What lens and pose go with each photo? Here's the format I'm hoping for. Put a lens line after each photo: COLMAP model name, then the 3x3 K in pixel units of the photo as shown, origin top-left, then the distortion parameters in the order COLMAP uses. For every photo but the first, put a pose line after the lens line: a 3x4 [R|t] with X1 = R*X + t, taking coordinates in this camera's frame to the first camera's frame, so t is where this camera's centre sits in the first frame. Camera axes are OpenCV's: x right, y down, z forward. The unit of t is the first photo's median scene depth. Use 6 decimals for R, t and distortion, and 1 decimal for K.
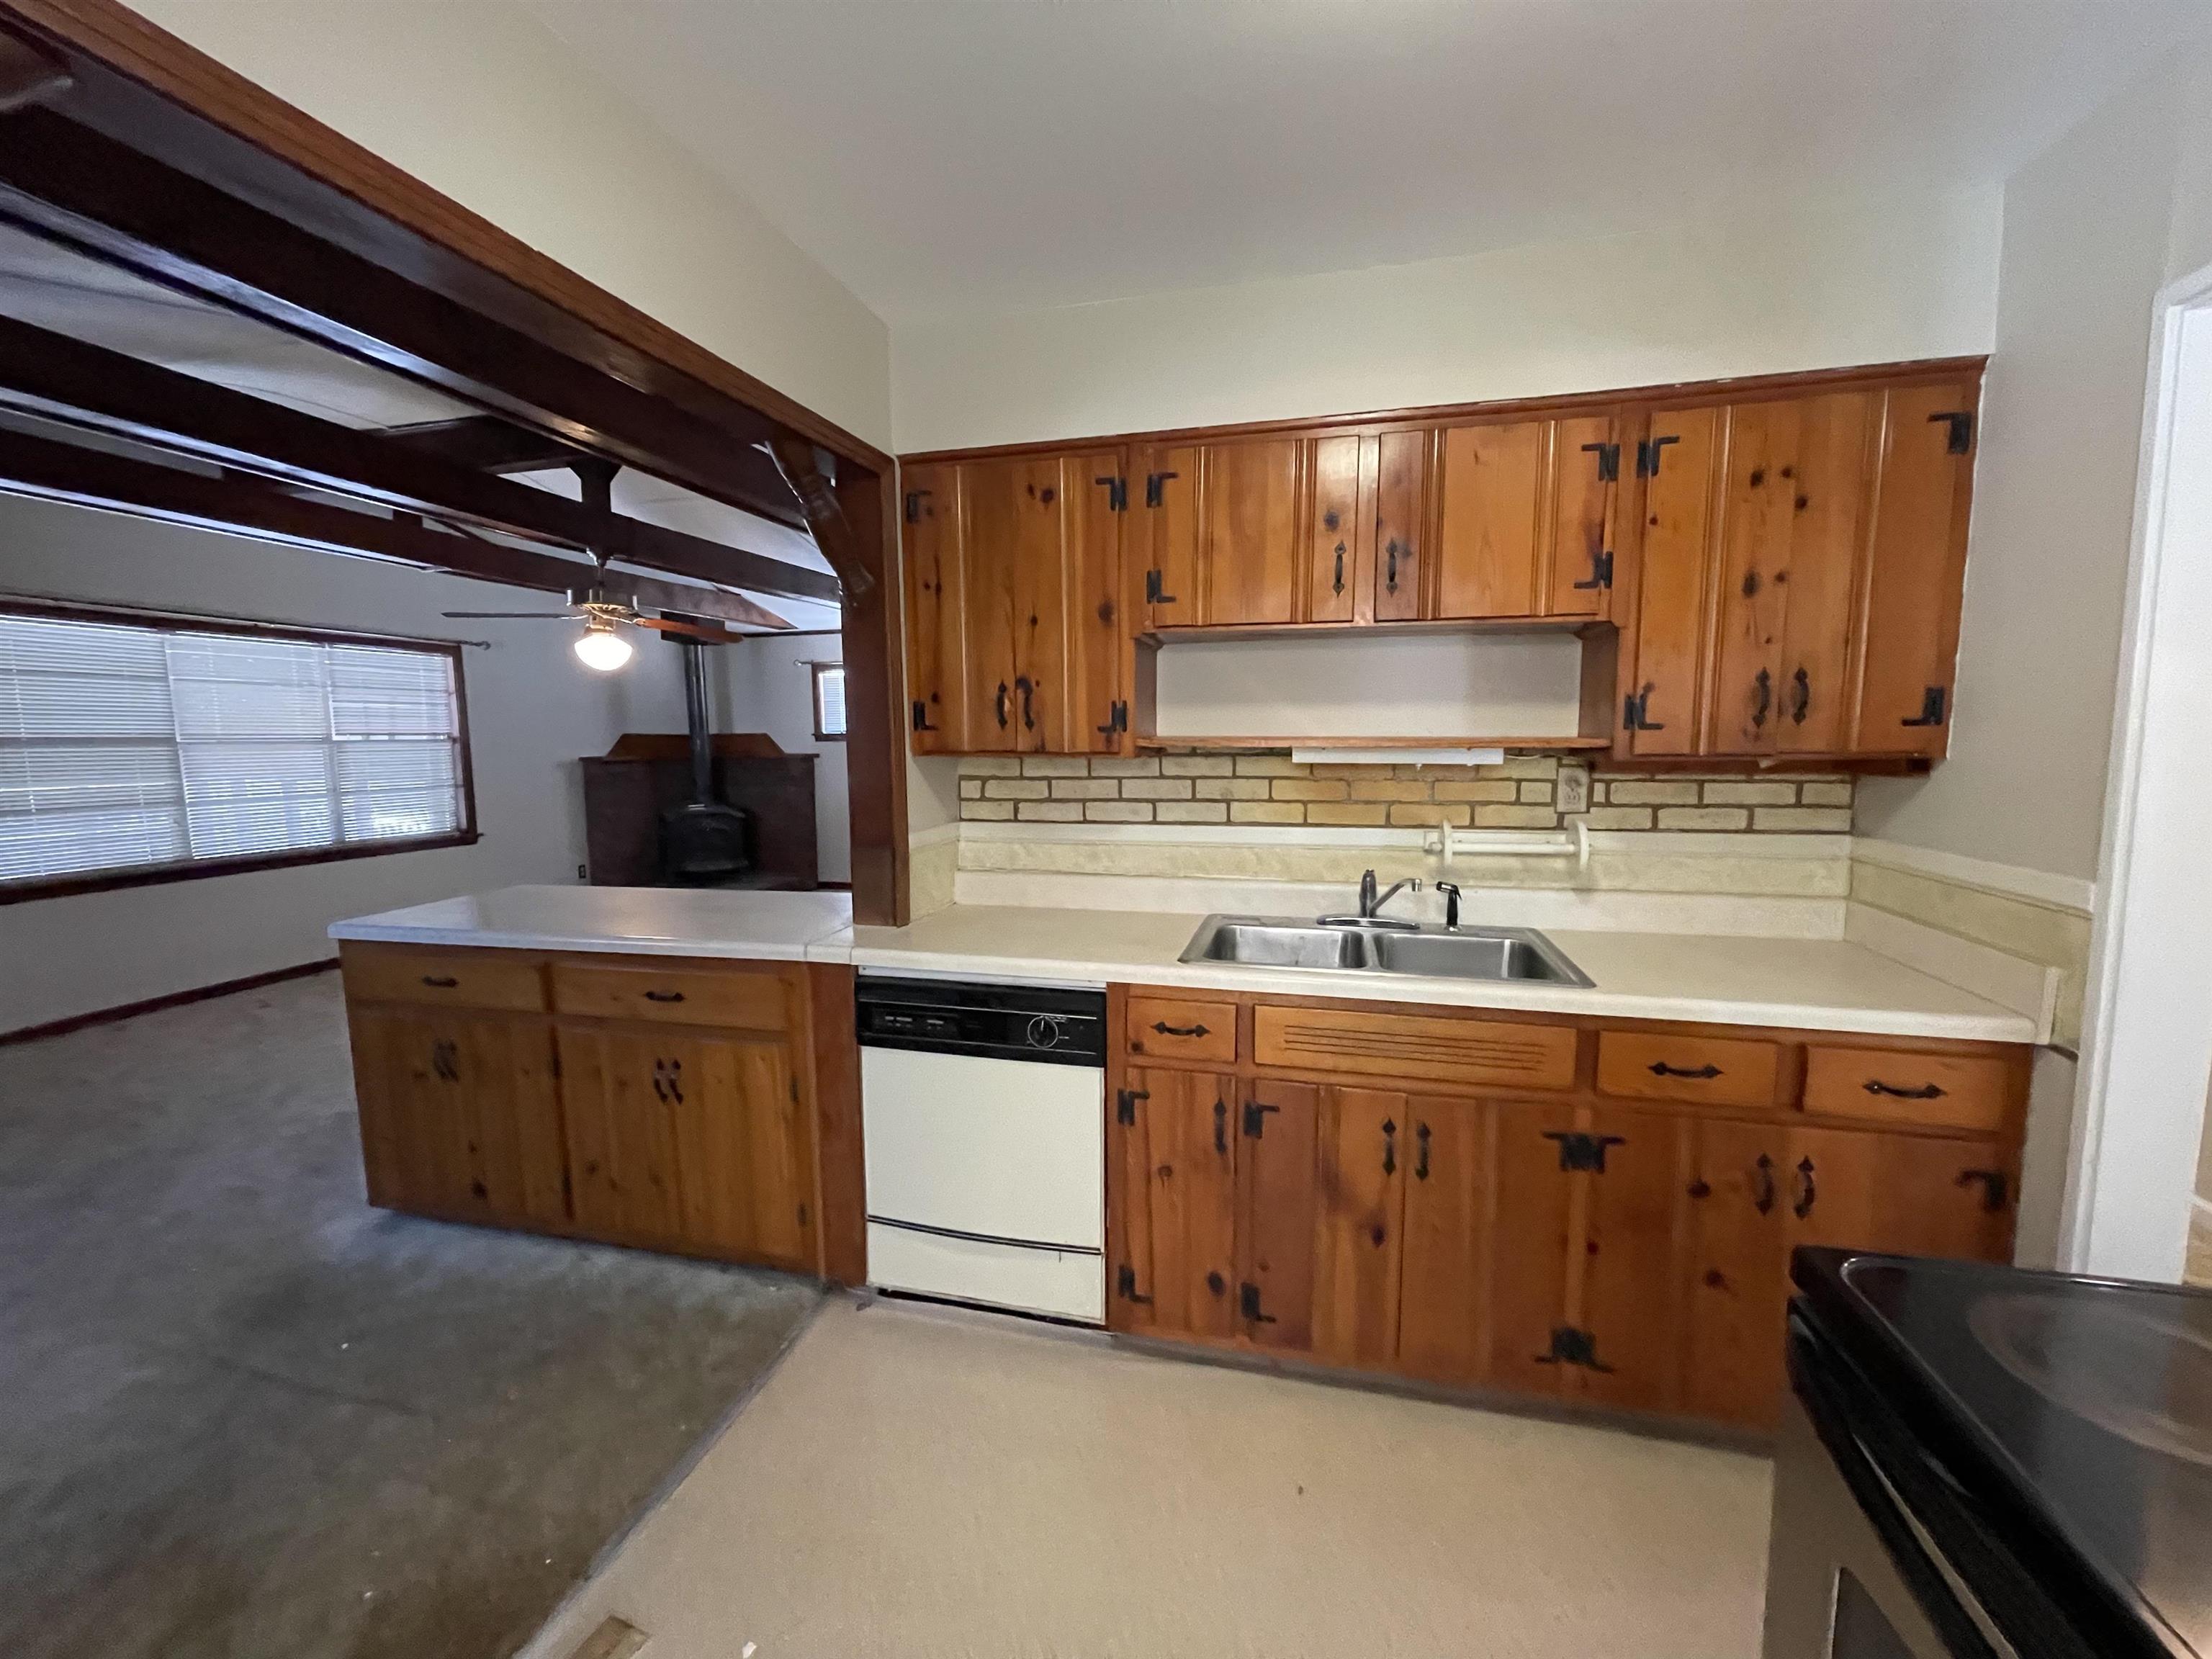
lens RADIAL K [[887.5, 0, 1106.0], [0, 887.5, 829.5], [0, 0, 1]] dist [0.000943, 0.000262]
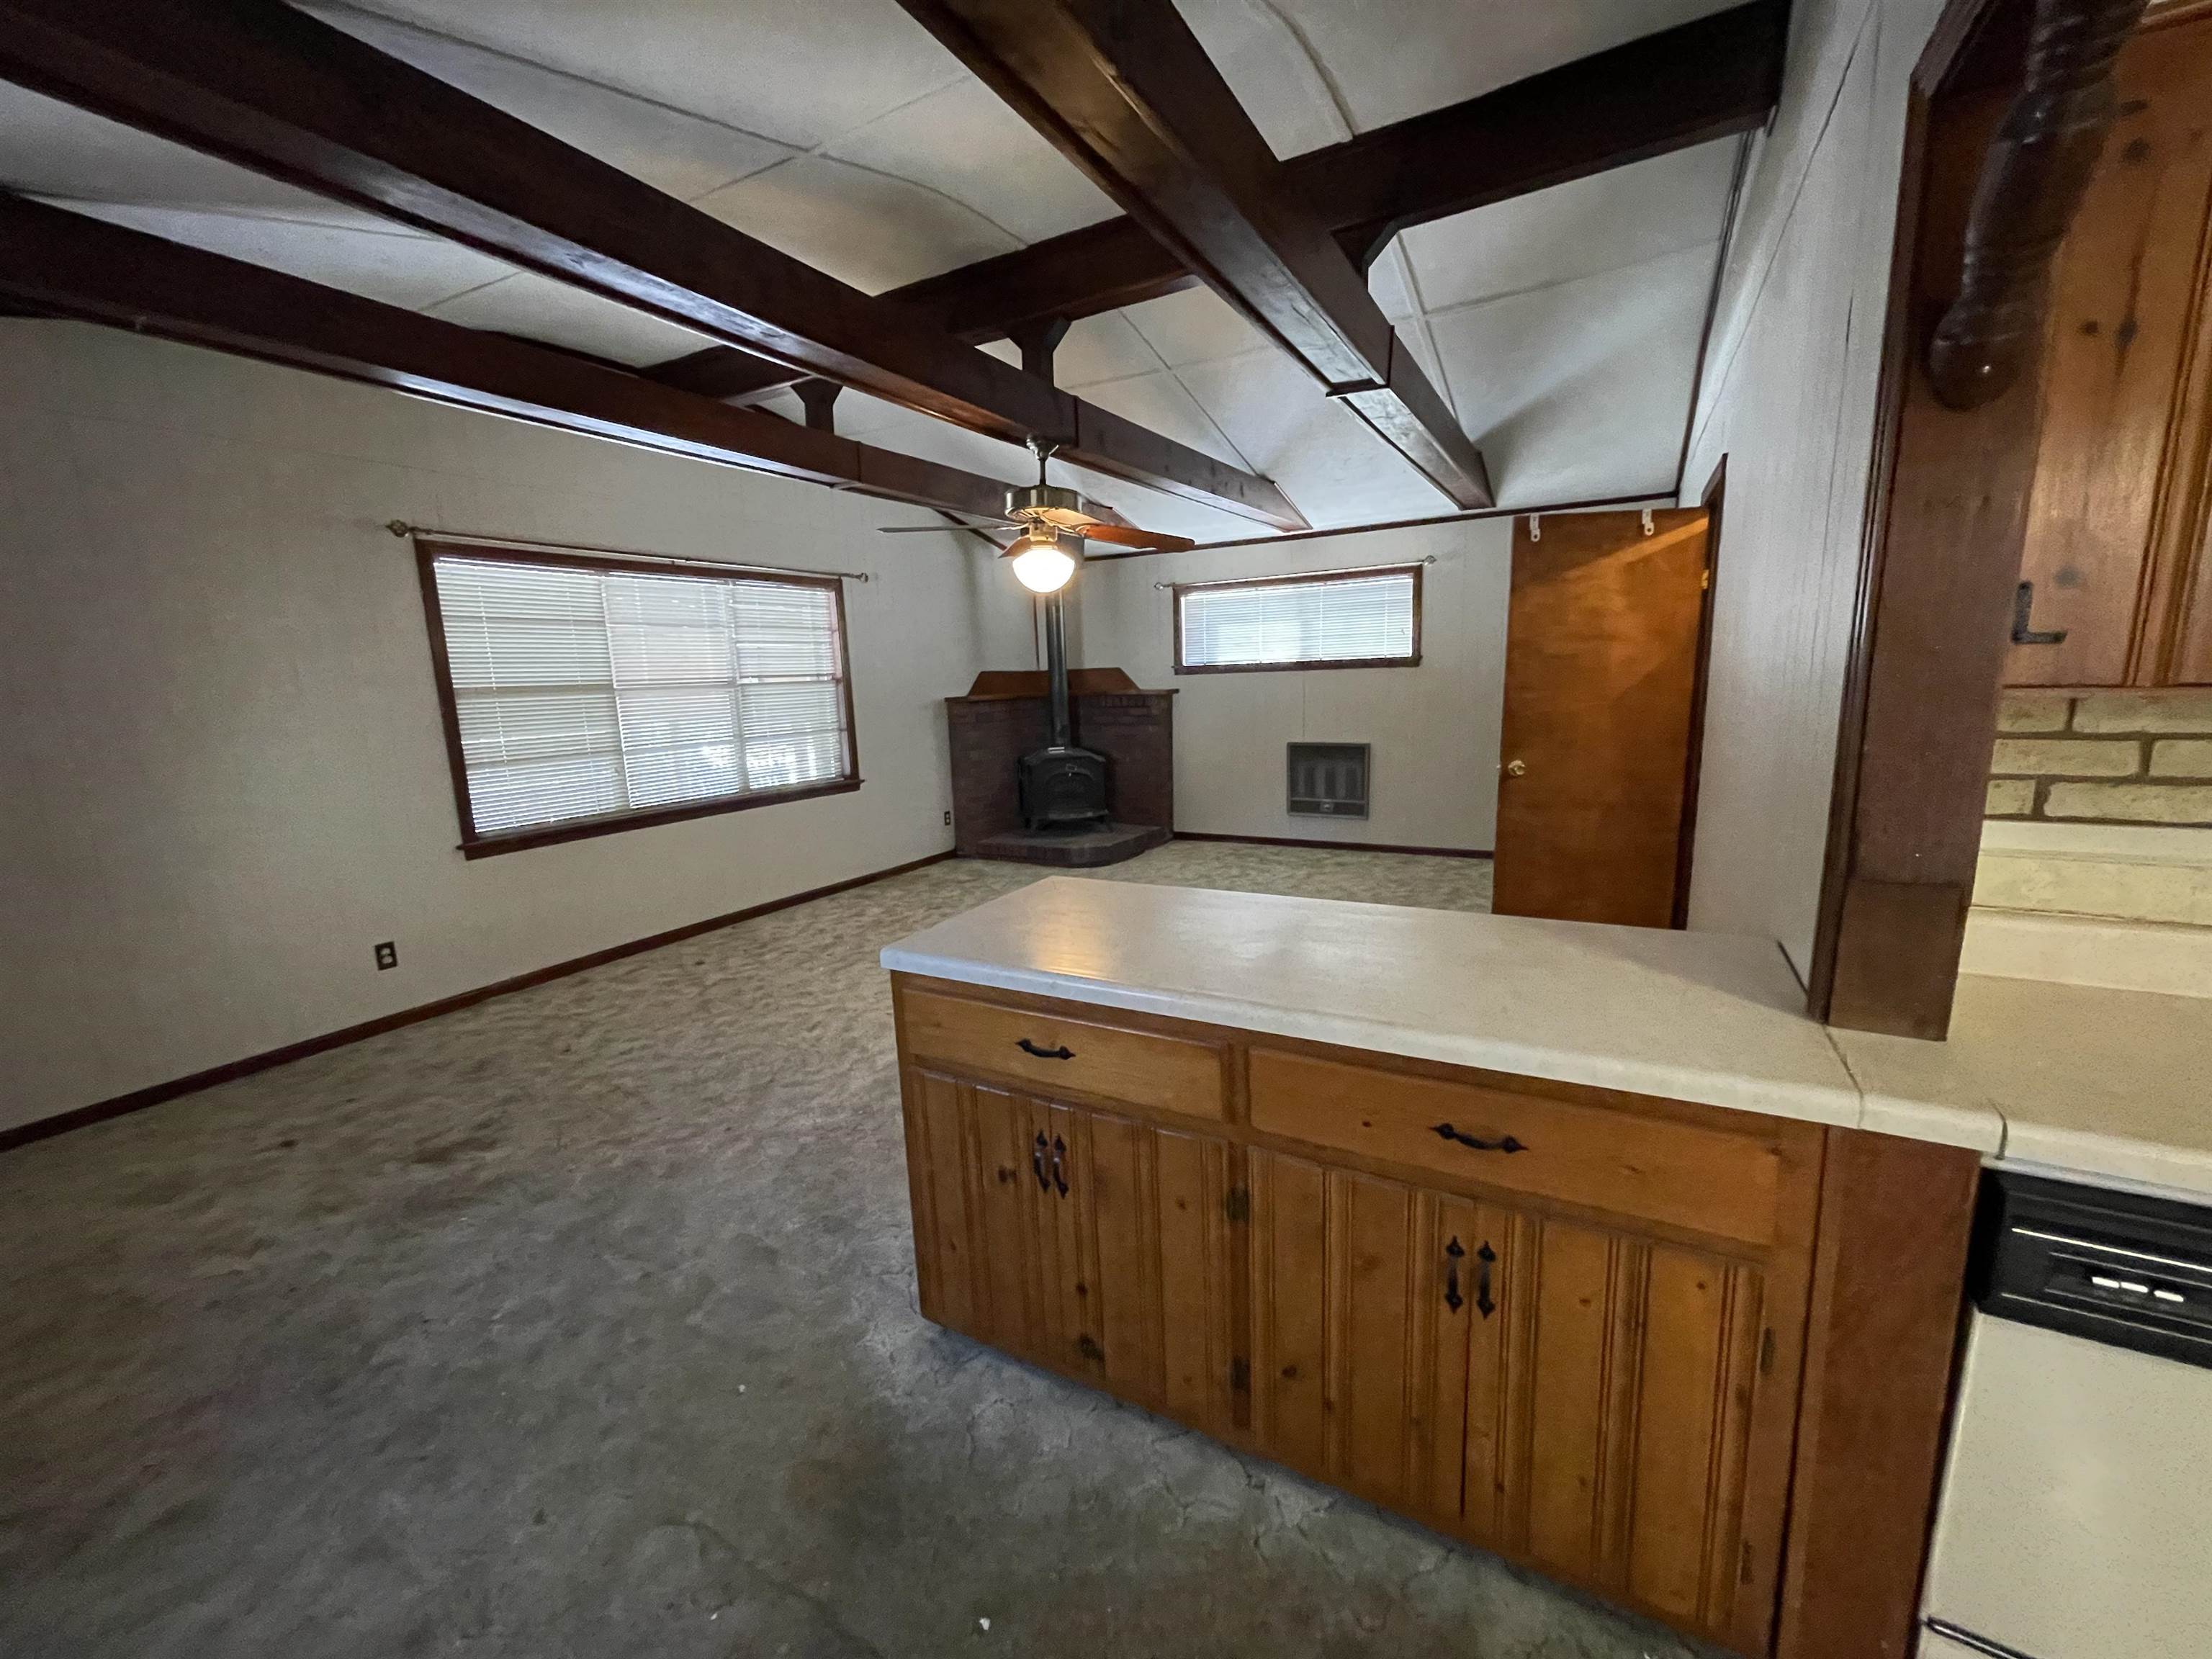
lens RADIAL K [[887.6, 0, 1094.4], [0, 887.6, 828.5], [0, 0, 1]] dist [-0.002474, -0.000131]
pose [[0.964332, 0.025442, -0.263468, -0.587942], [-0.005519, 0.997086, 0.076084, -0.047324], [0.264636, -0.071916, 0.961663, 0.413880]]
